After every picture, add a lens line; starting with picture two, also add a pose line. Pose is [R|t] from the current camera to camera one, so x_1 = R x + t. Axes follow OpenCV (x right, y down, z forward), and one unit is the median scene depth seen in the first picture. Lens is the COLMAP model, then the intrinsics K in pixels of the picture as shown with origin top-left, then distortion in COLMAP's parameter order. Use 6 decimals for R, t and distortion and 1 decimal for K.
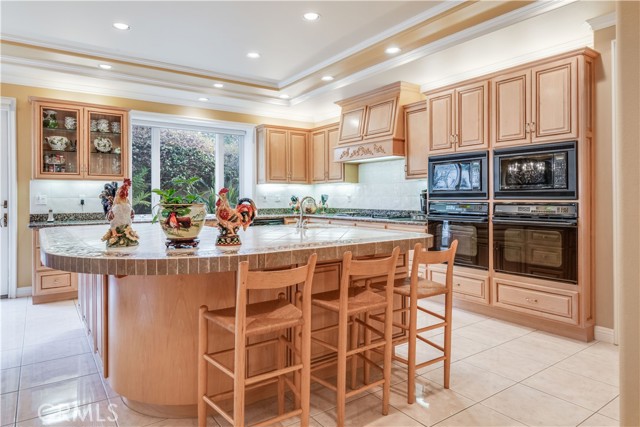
lens RADIAL K [[397.9, 0, 321.8], [0, 397.9, 202.0], [0, 0, 1]] dist [-0.007217, -0.003421]
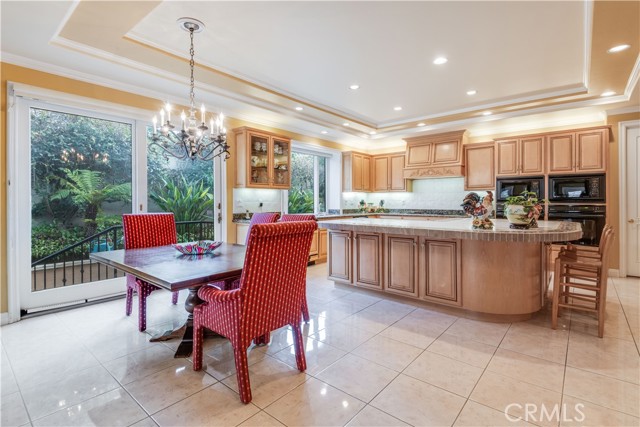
lens RADIAL K [[307.9, 0, 321.1], [0, 307.9, 208.0], [0, 0, 1]] dist [0.000189, -0.000109]
pose [[0.970433, -0.003041, 0.241350, -0.611529], [0.000965, 0.999962, 0.008717, 0.002442], [-0.241367, -0.008226, 0.970399, -0.070249]]
